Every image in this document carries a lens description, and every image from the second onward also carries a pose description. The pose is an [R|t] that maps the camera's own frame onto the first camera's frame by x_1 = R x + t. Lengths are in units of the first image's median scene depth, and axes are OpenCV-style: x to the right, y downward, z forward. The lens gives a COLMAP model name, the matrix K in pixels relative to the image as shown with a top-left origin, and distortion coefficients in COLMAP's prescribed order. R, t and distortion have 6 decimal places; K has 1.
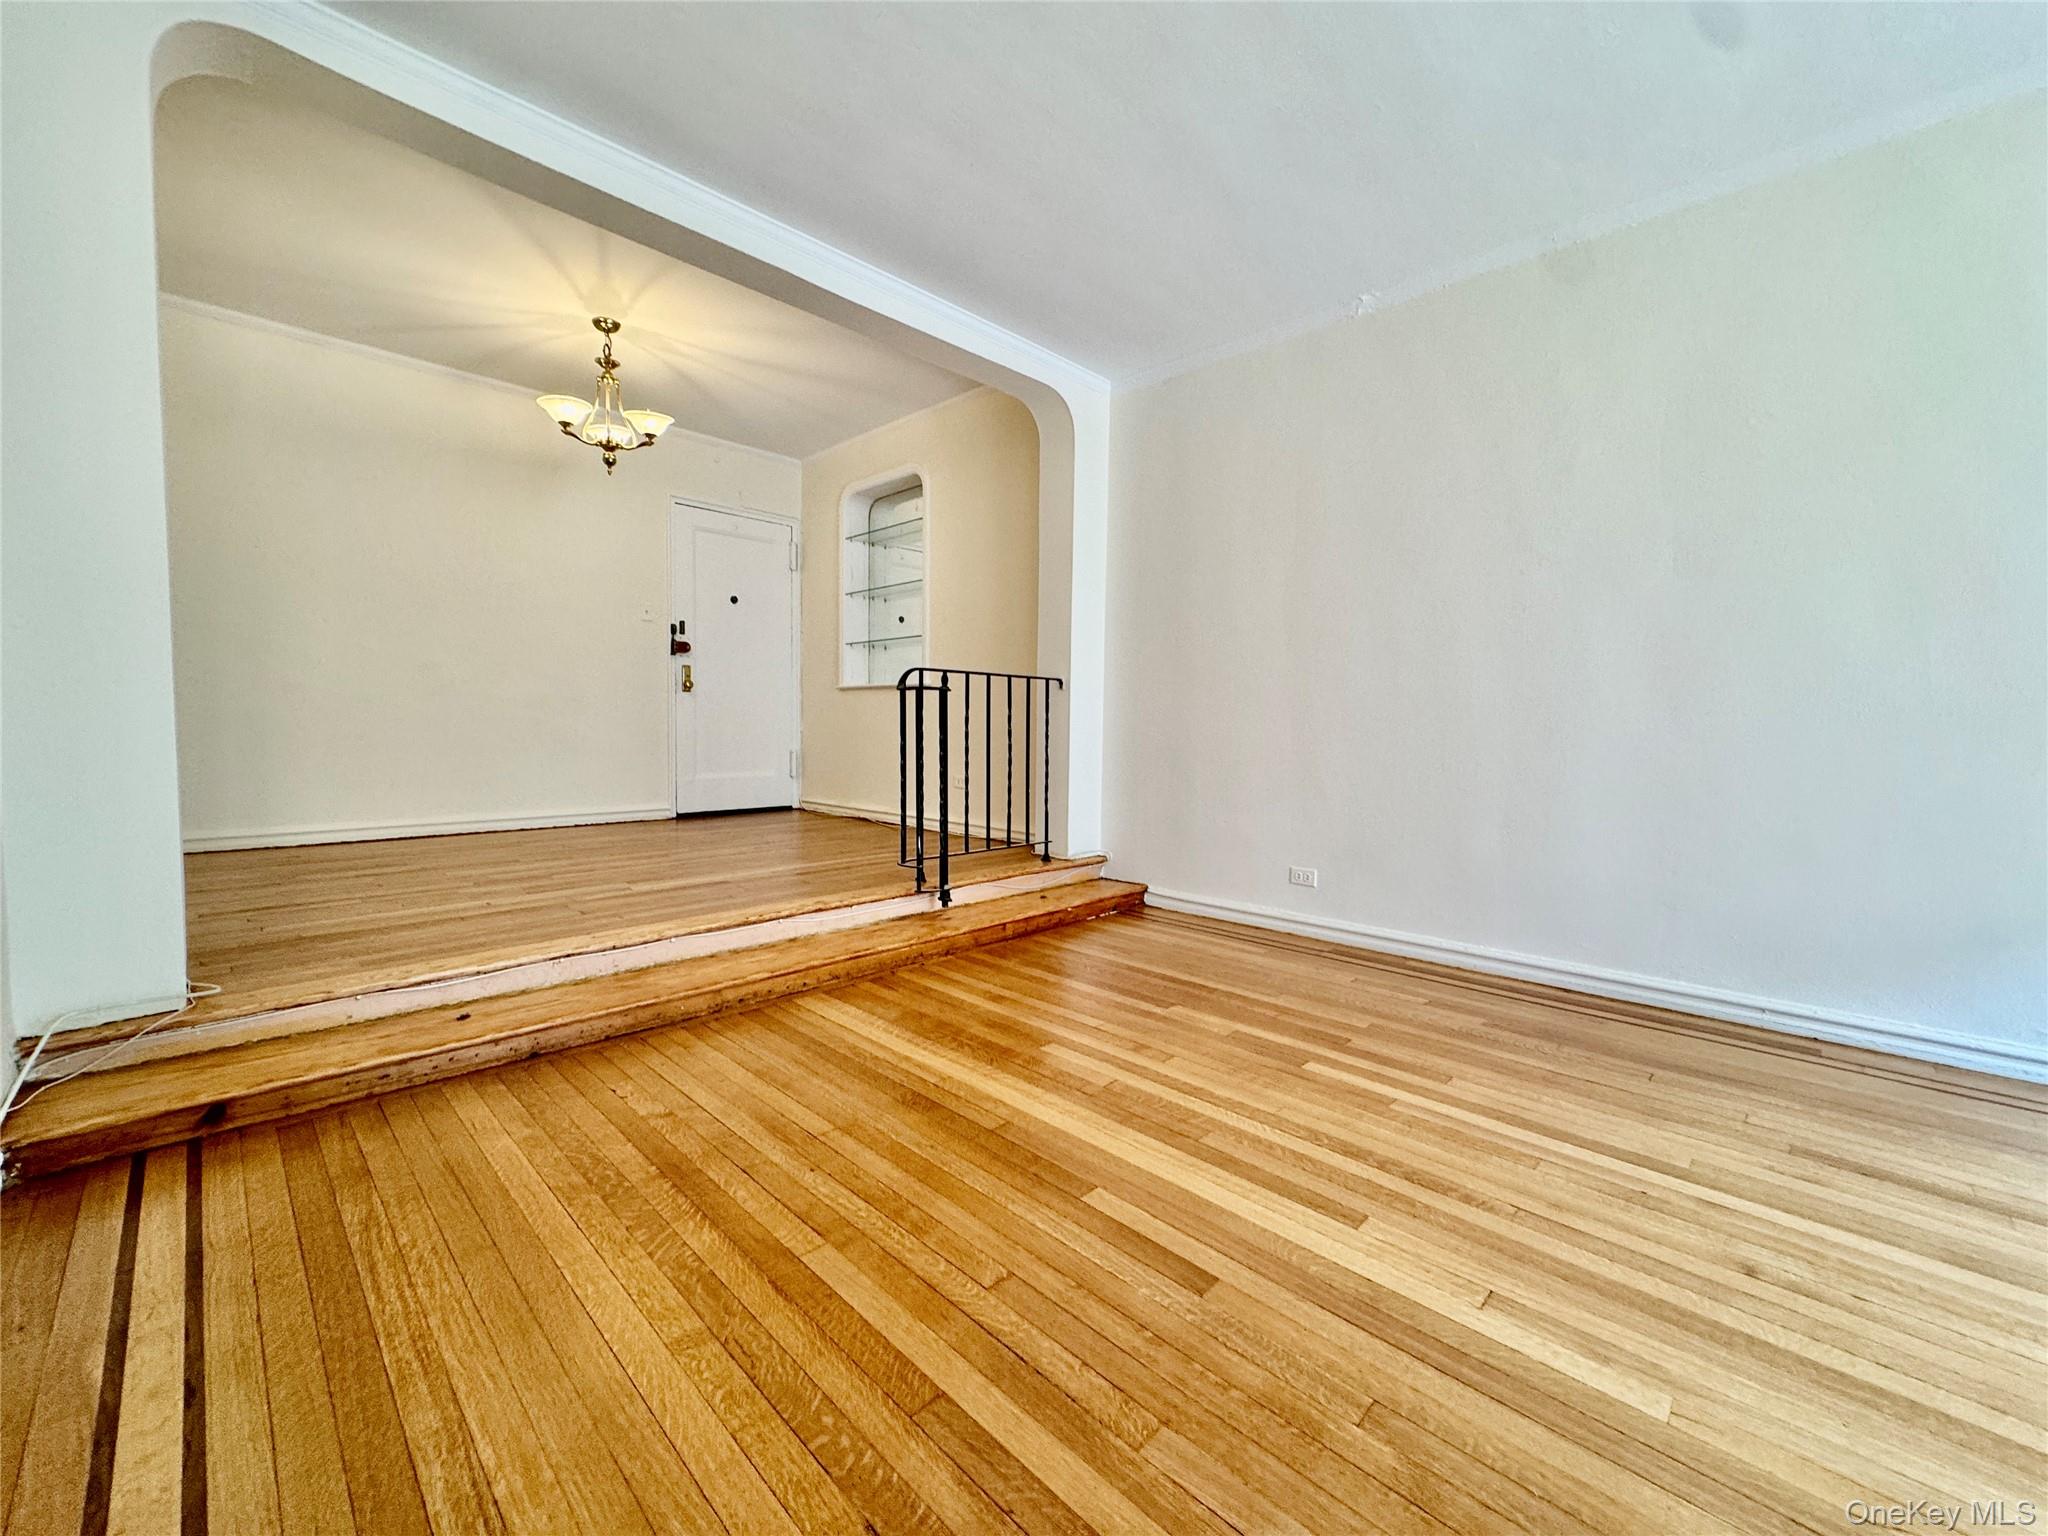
lens RADIAL K [[815.1, 0, 1018.1], [0, 815.1, 766.9], [0, 0, 1]] dist [-0.003253, 0.000017]
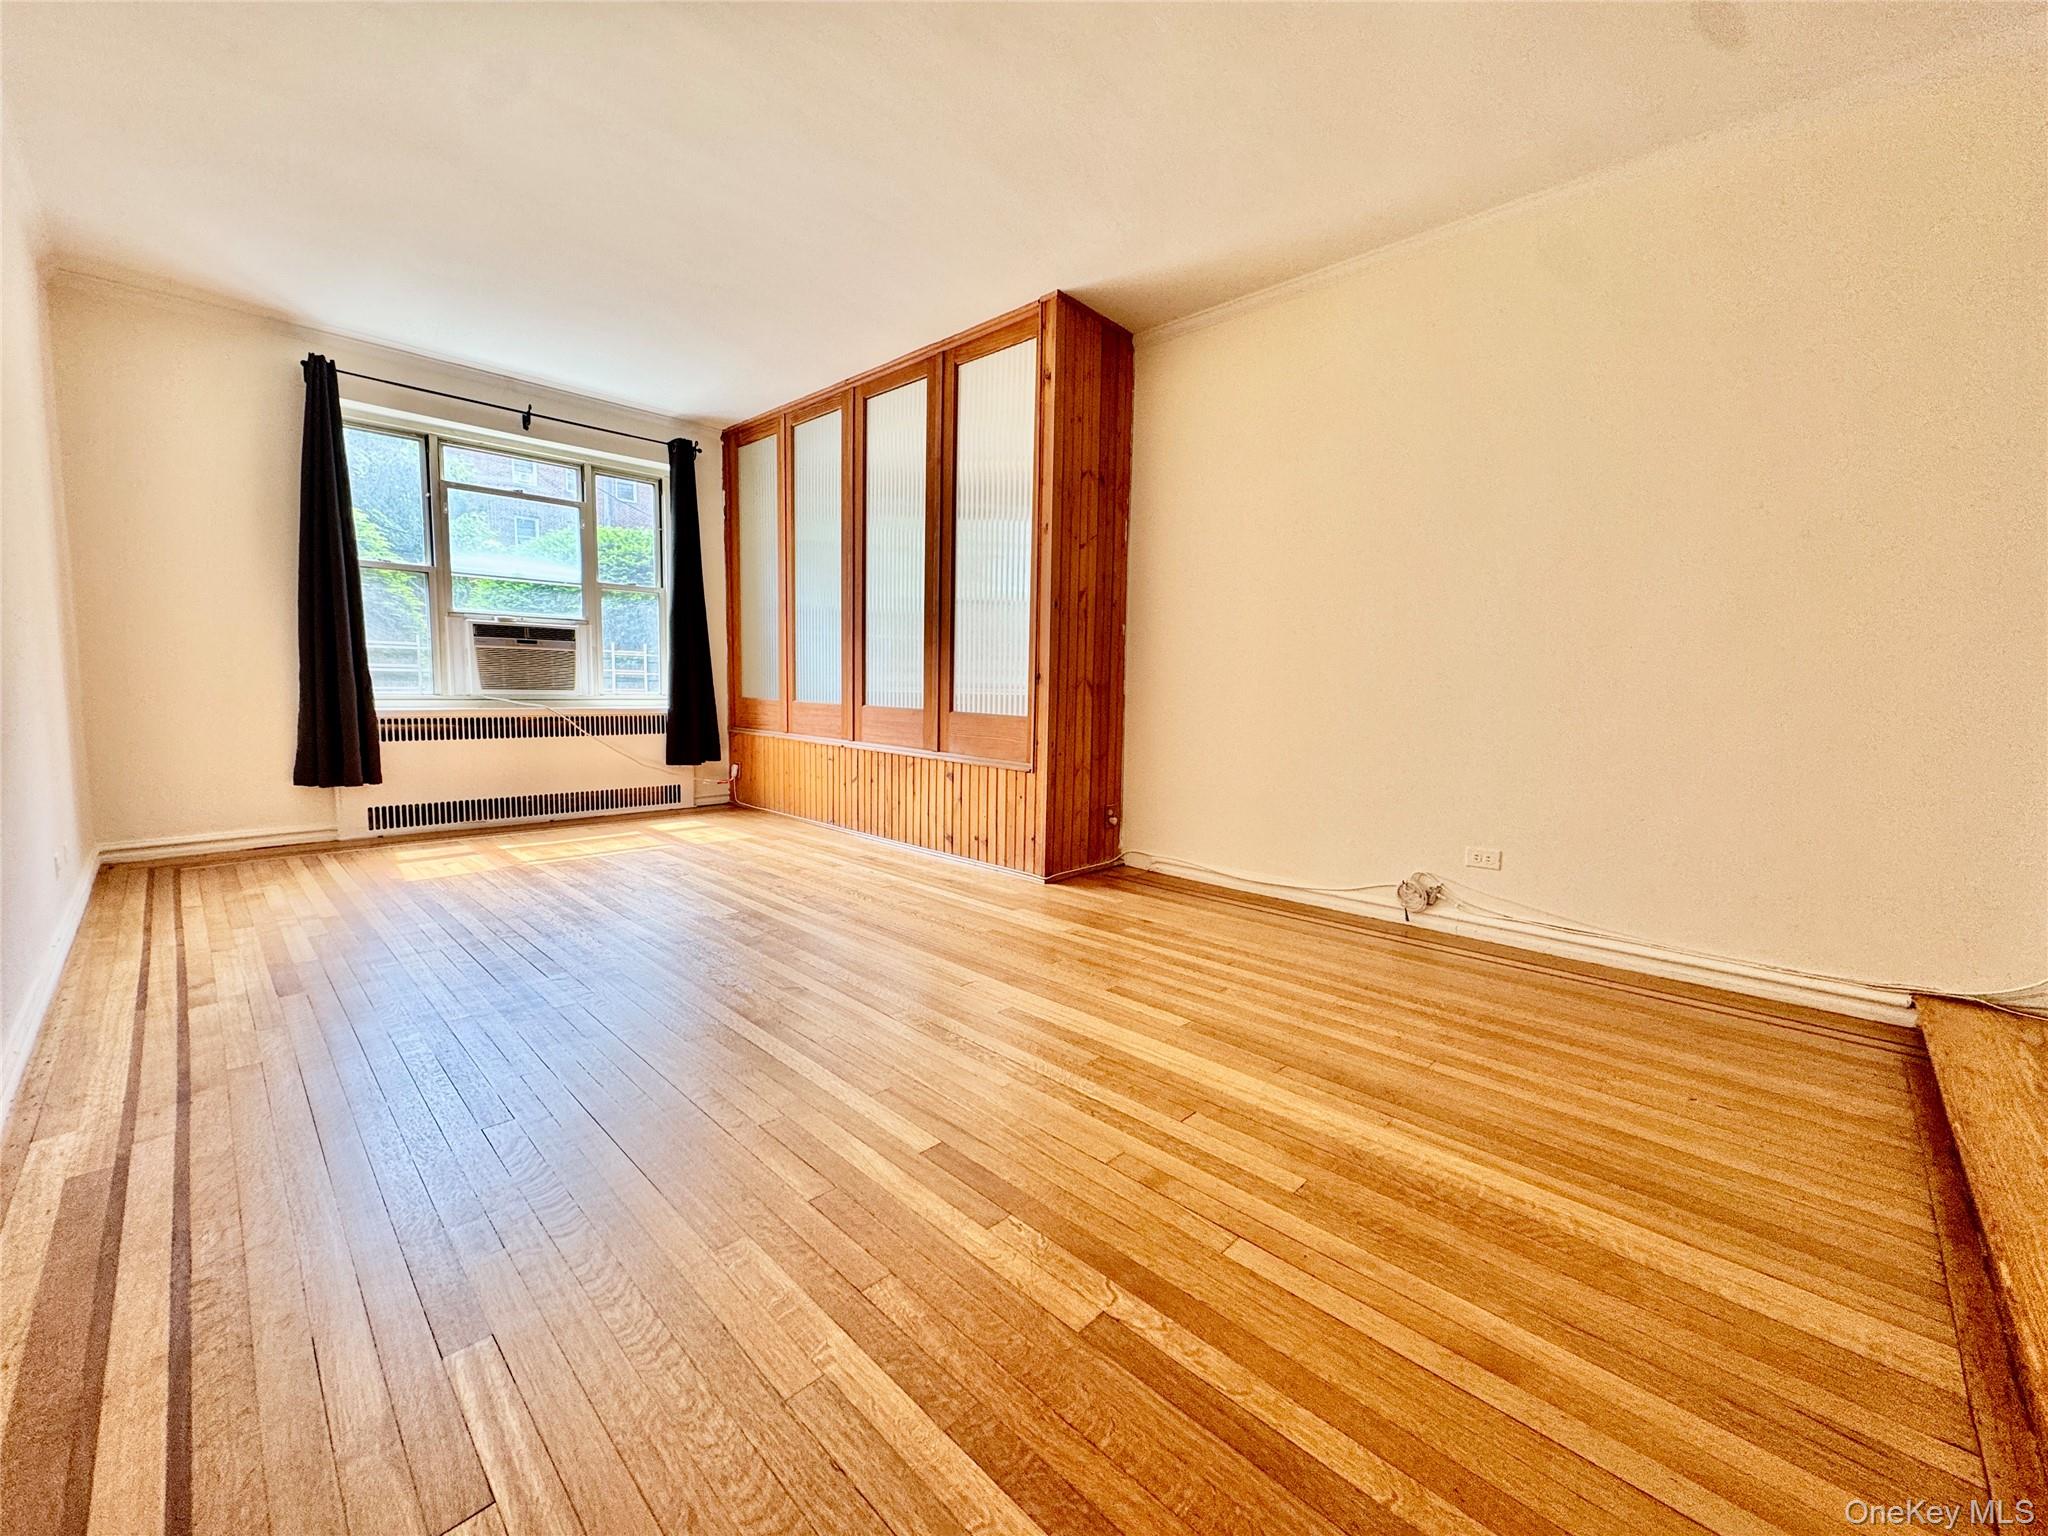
lens RADIAL K [[815.1, 0, 1028.4], [0, 815.1, 767.3], [0, 0, 1]] dist [-0.003253, 0.000017]
pose [[-0.999214, -0.034879, -0.018816, 0.263423], [-0.037332, 0.987742, 0.151563, -0.077672], [0.013299, 0.152147, -0.988268, 1.518463]]
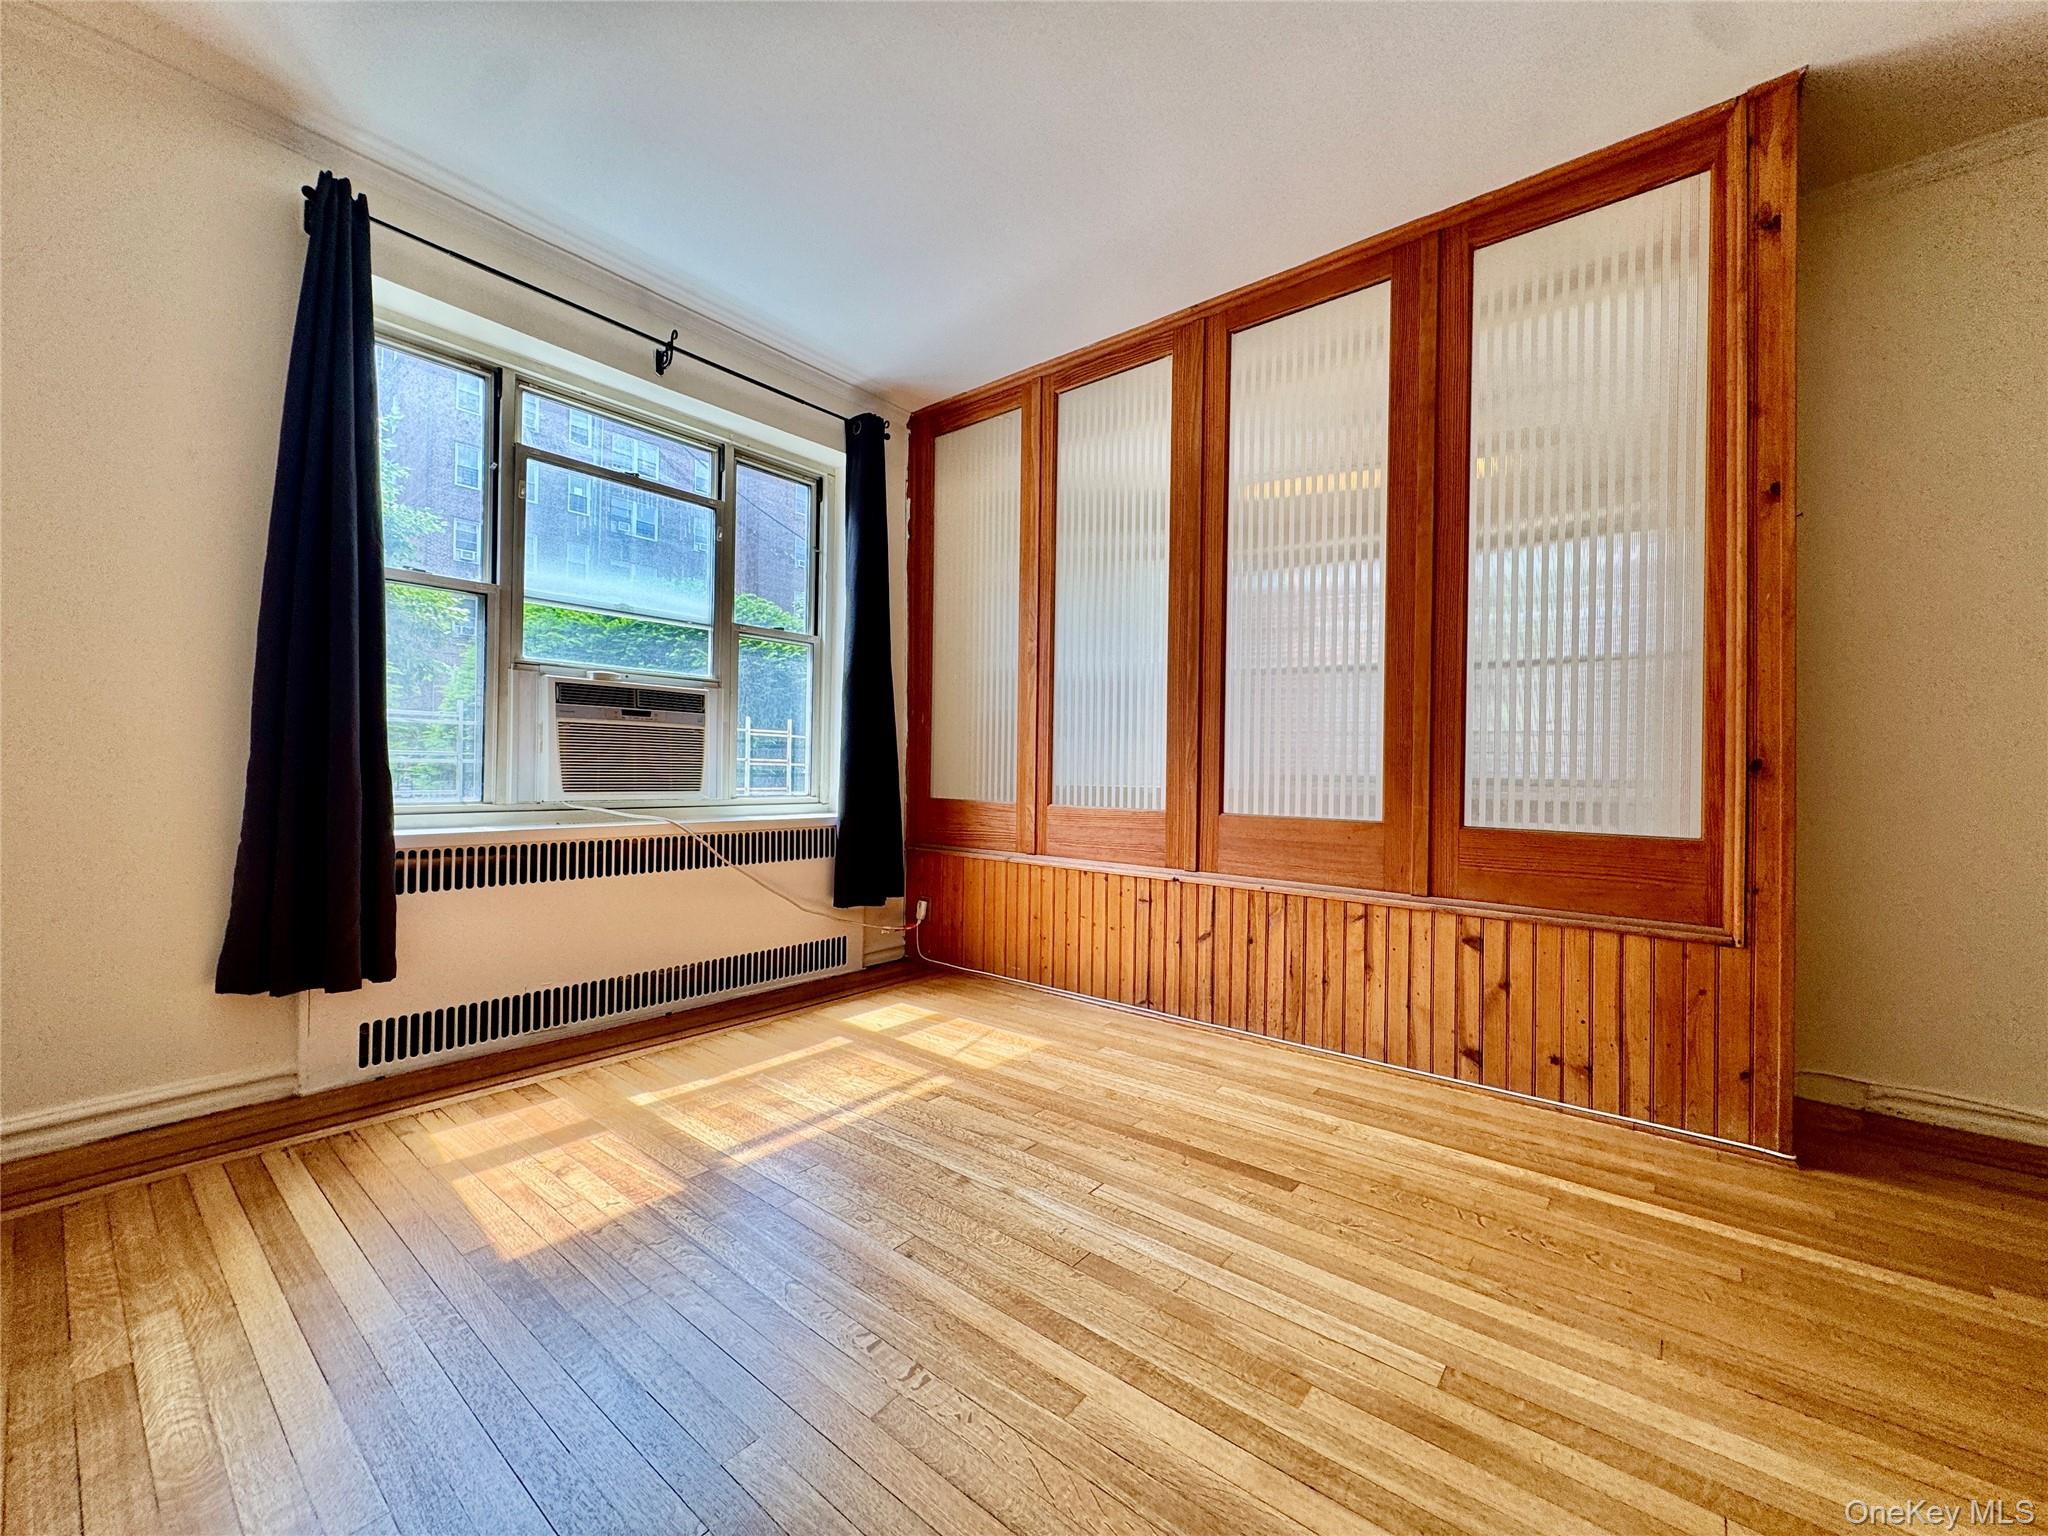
lens RADIAL K [[815.1, 0, 1027.5], [0, 815.1, 768.0], [0, 0, 1]] dist [-0.003253, 0.000017]
pose [[-0.995412, -0.029664, -0.090969, 1.029063], [-0.033742, 0.998478, 0.043626, -0.021581], [0.089536, 0.046496, -0.994898, 0.706334]]
